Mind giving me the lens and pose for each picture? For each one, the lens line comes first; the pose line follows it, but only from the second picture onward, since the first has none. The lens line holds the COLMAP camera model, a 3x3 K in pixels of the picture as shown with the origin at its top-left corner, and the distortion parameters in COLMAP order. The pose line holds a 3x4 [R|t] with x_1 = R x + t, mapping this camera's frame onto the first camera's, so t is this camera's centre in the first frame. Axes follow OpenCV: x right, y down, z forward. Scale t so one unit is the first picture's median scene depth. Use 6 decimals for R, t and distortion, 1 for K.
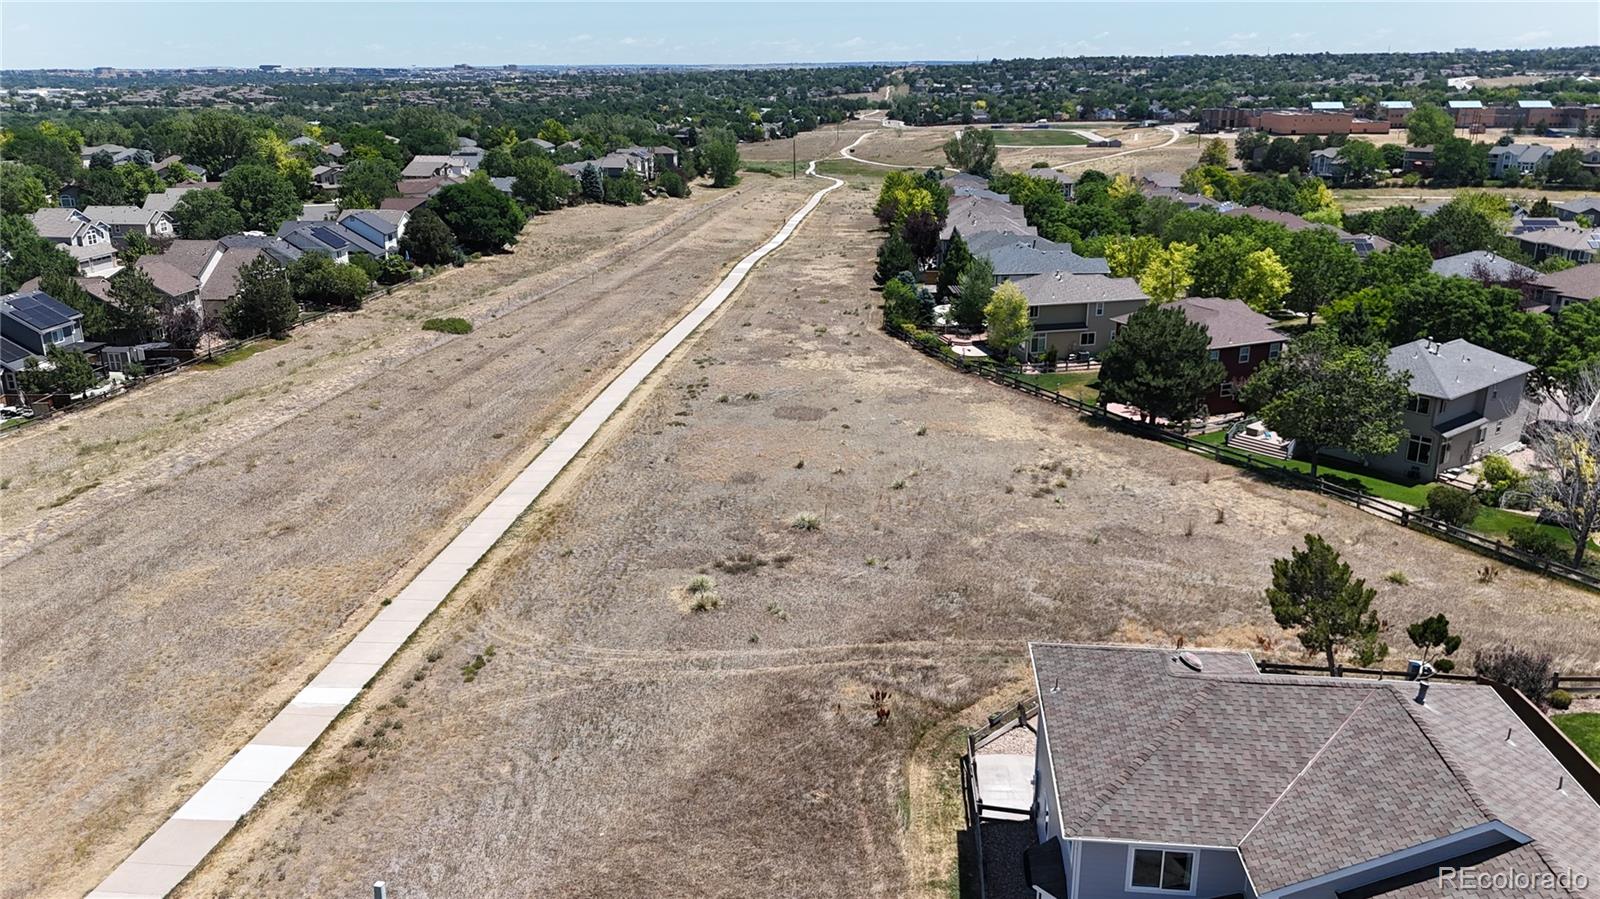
lens RADIAL K [[1179.4, 0, 801.4], [0, 1179.4, 443.0], [0, 0, 1]] dist [0.069681, -0.072038]
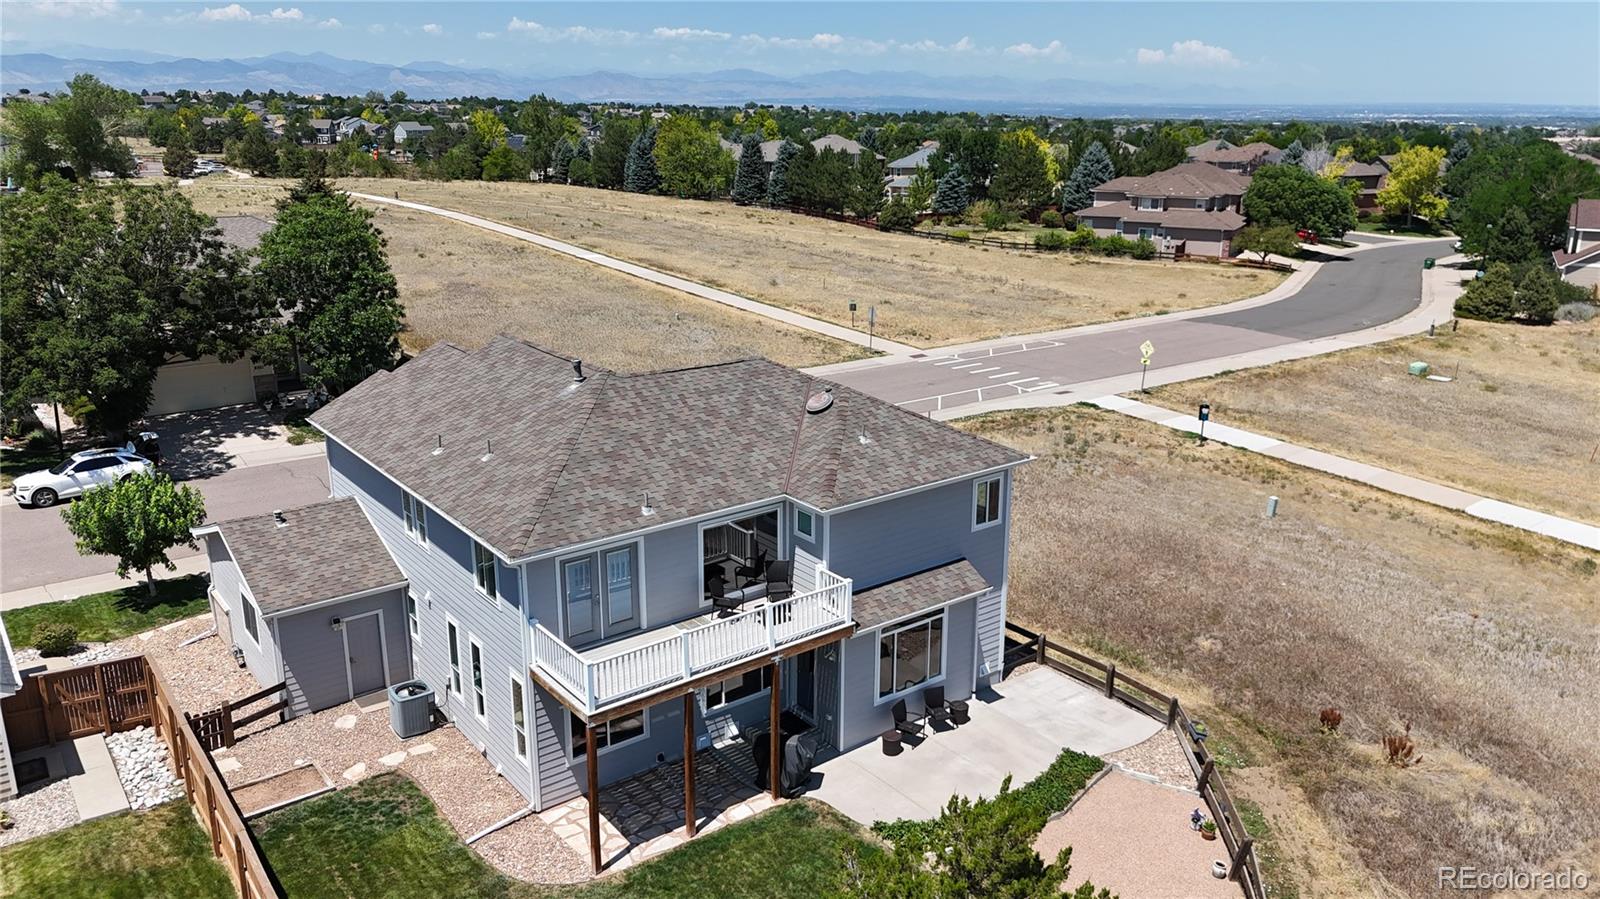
lens RADIAL K [[1179.4, 0, 801.4], [0, 1179.4, 443.0], [0, 0, 1]] dist [0.069681, -0.072038]
pose [[-0.727244, 0.193338, -0.658587, 0.571652], [-0.208748, 0.851757, 0.480556, -0.125098], [0.653866, 0.486960, -0.579077, 0.947765]]
